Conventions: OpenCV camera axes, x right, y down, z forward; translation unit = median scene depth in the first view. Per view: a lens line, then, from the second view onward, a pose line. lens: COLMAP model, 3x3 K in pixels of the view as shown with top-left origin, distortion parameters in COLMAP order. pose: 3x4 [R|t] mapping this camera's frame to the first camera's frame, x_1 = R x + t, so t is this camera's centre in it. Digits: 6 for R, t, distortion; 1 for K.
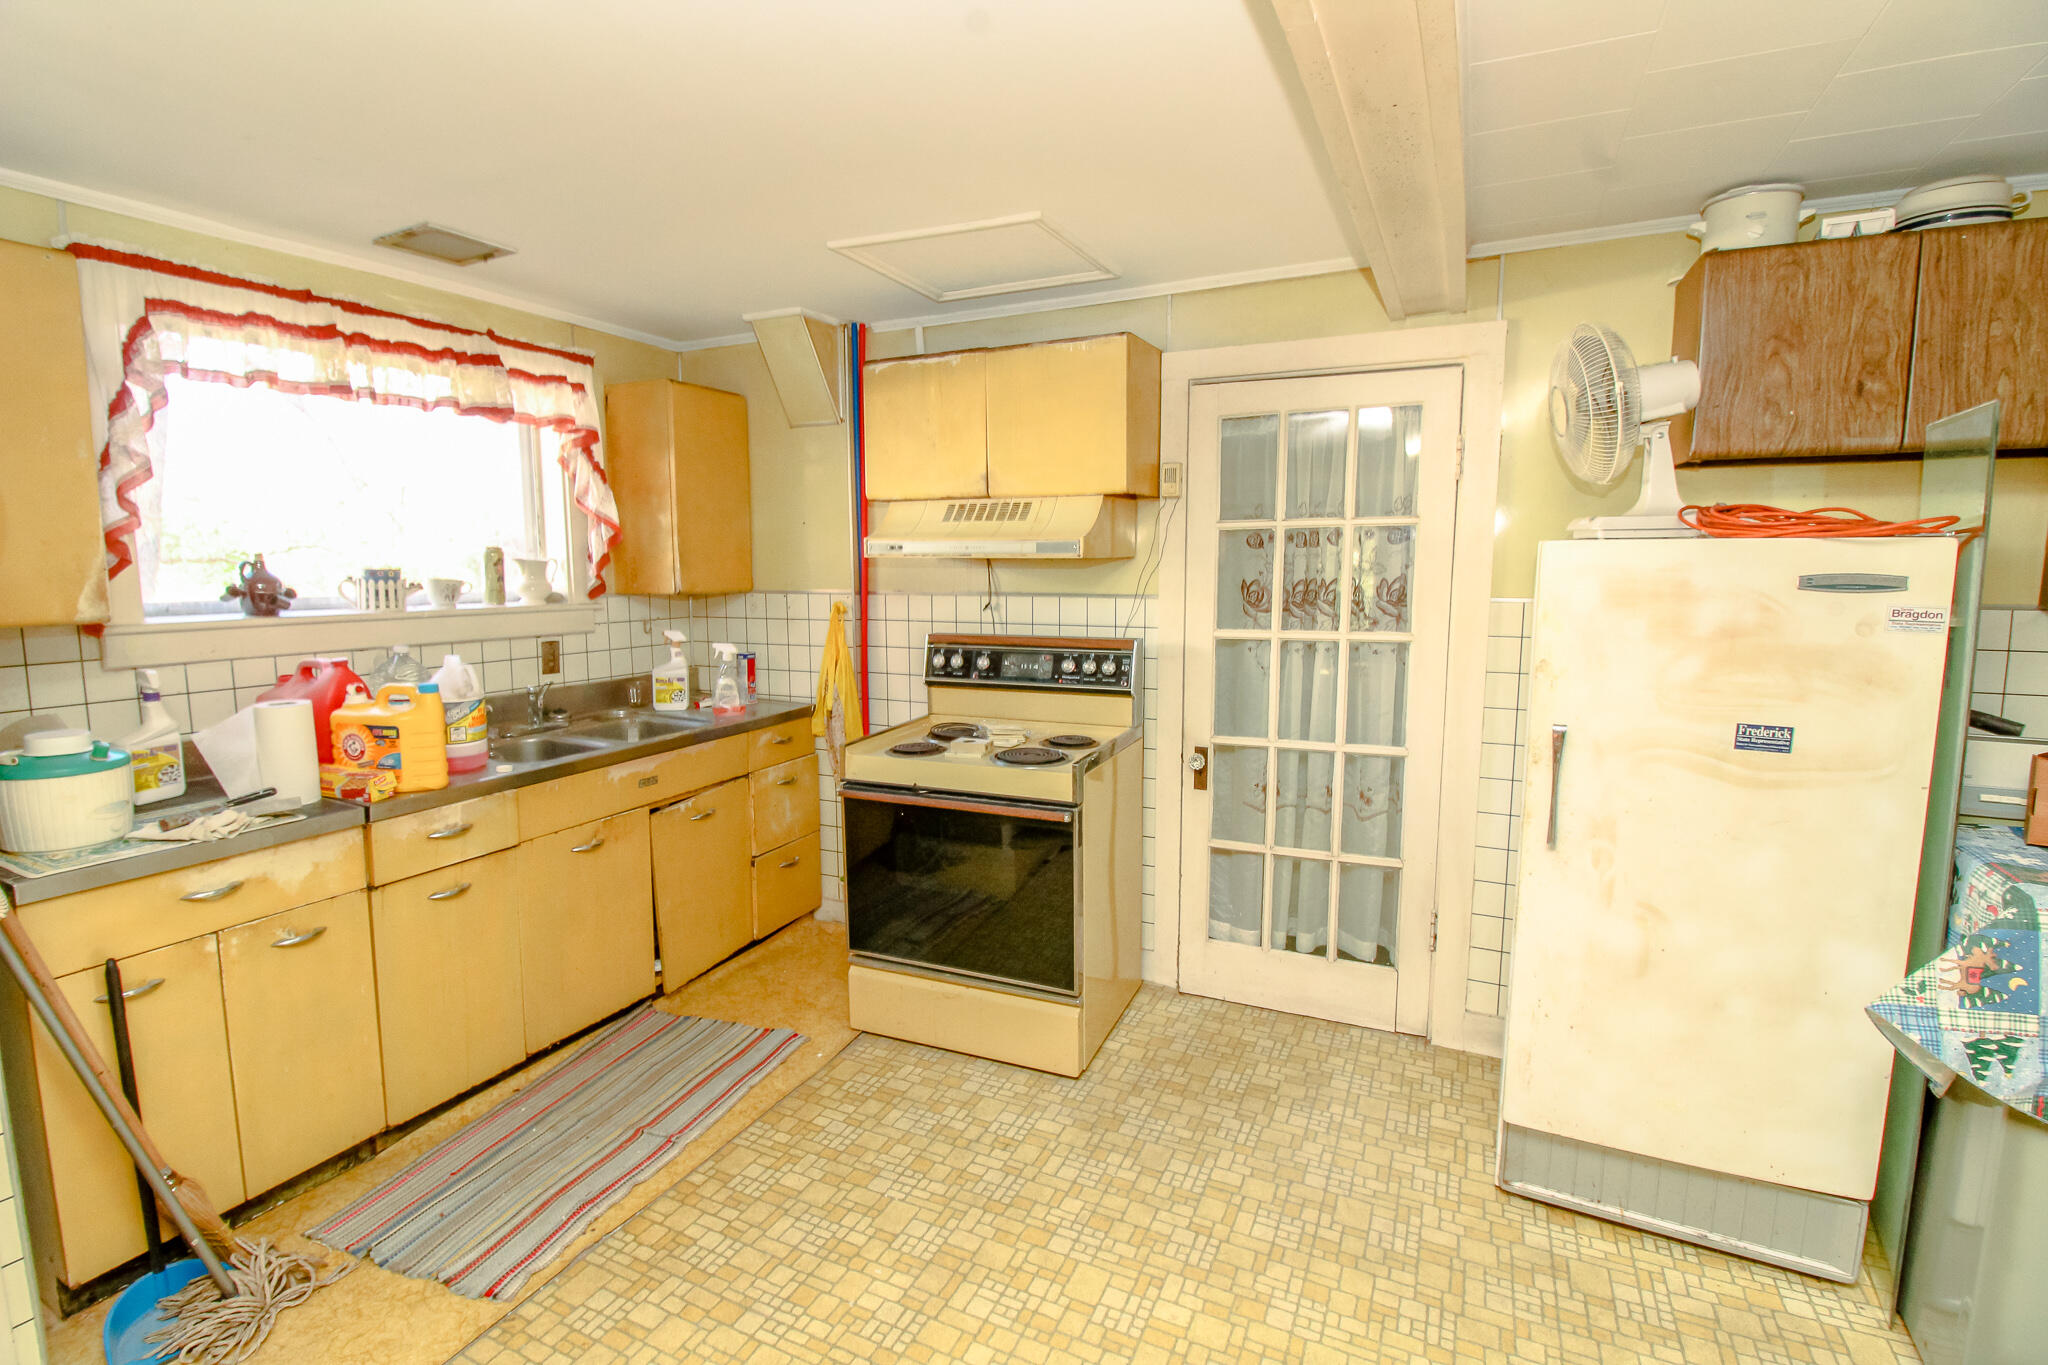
lens RADIAL K [[947.9, 0, 1017.5], [0, 947.9, 673.5], [0, 0, 1]] dist [-0.004953, -0.009836]
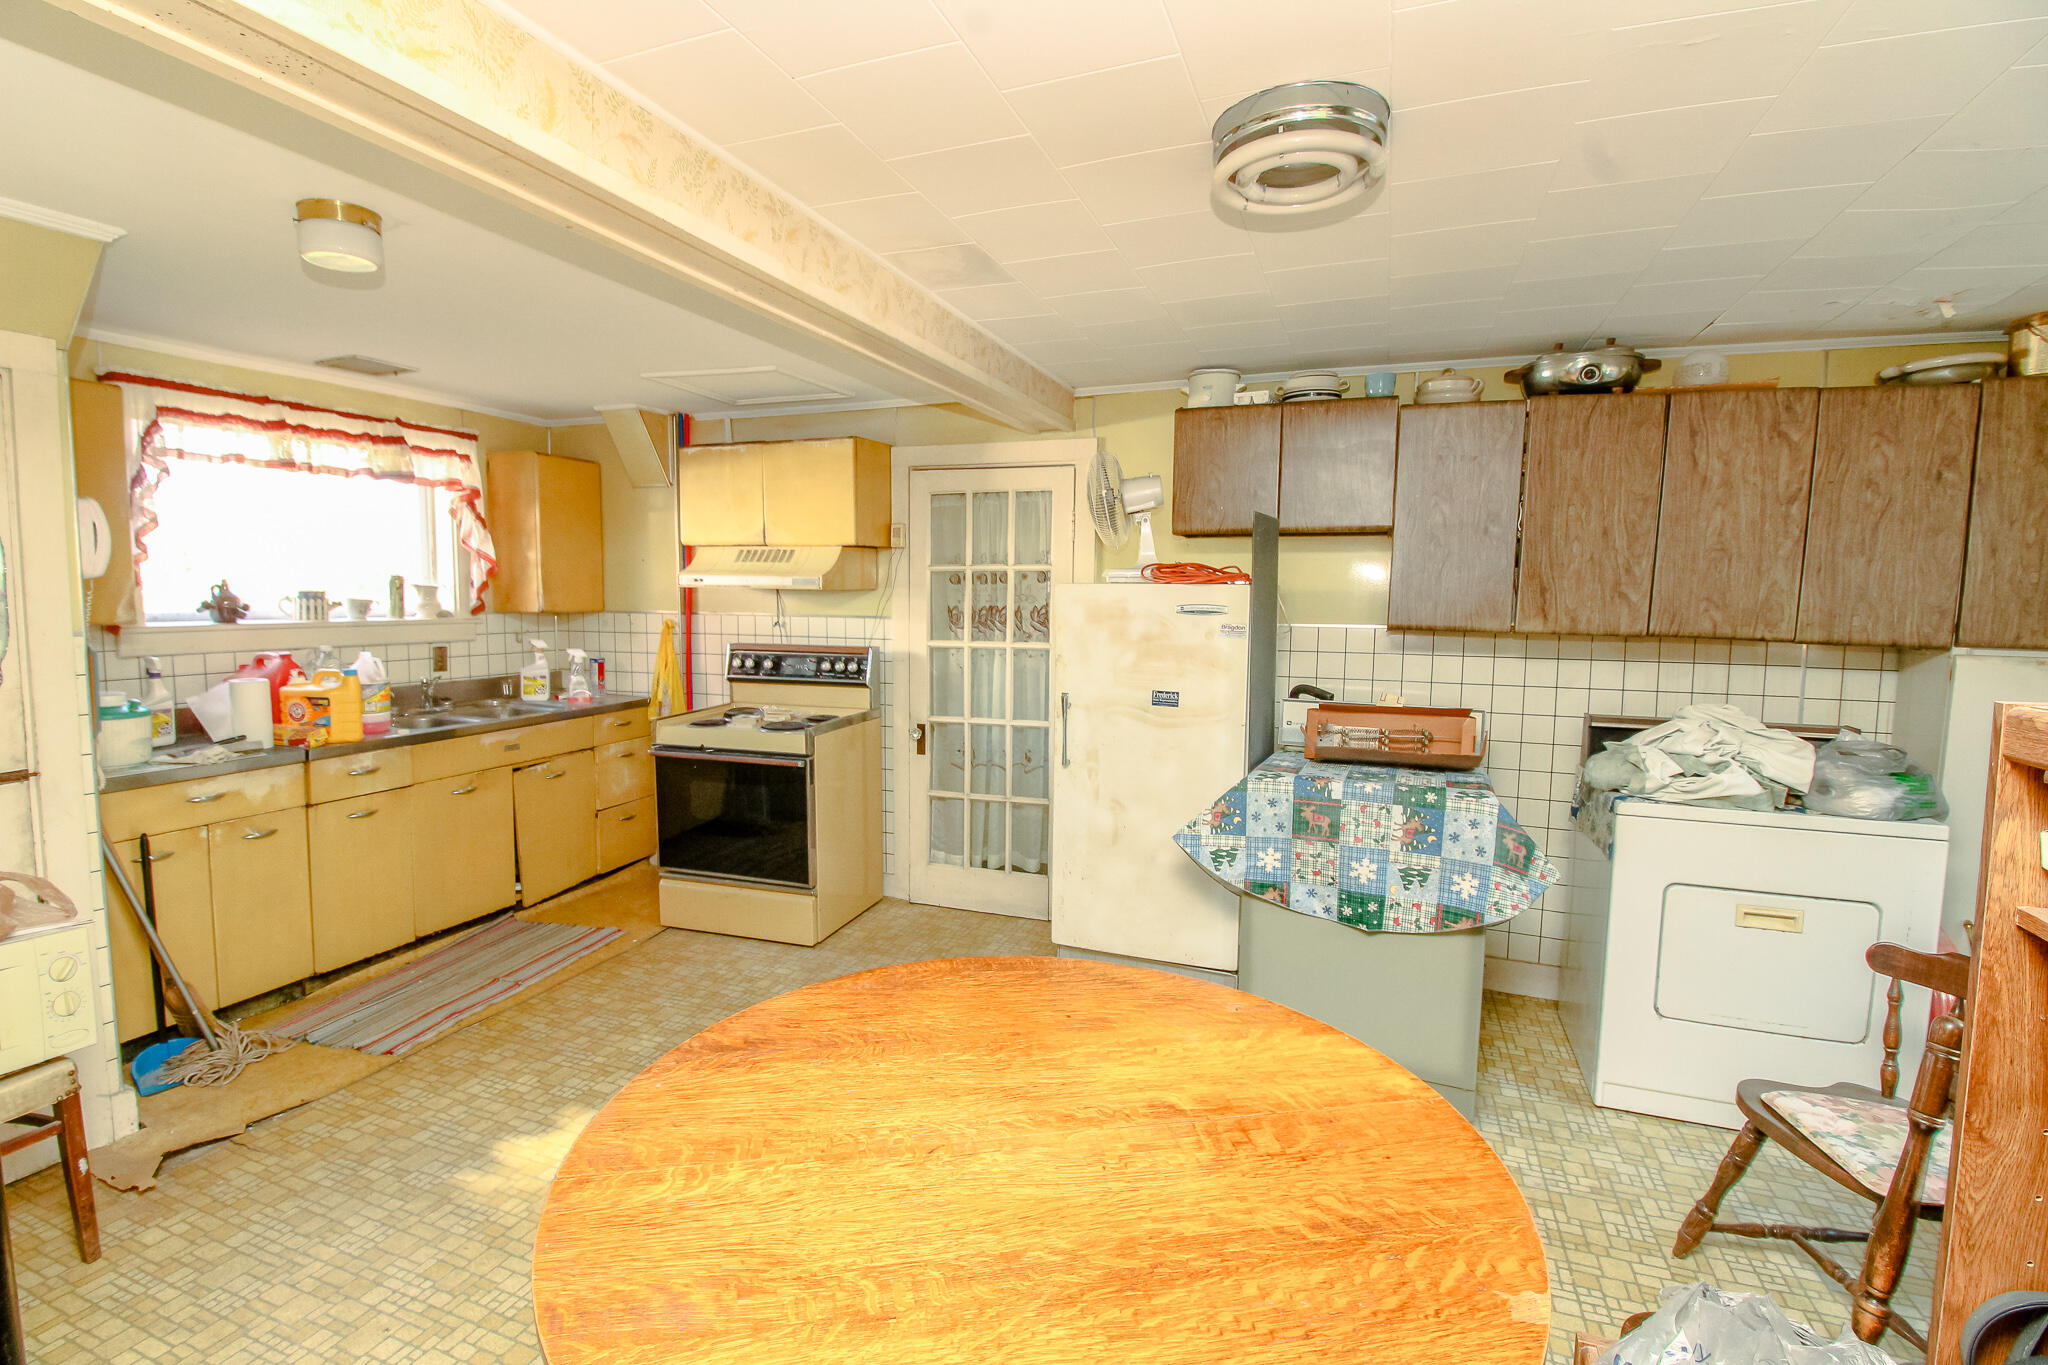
lens RADIAL K [[947.9, 0, 1021.0], [0, 947.9, 677.6], [0, 0, 1]] dist [-0.004953, -0.009836]
pose [[0.996141, 0.005264, 0.087604, 0.254279], [-0.003057, 0.999675, -0.025305, 0.050891], [-0.087709, 0.024940, 0.995834, -0.489833]]
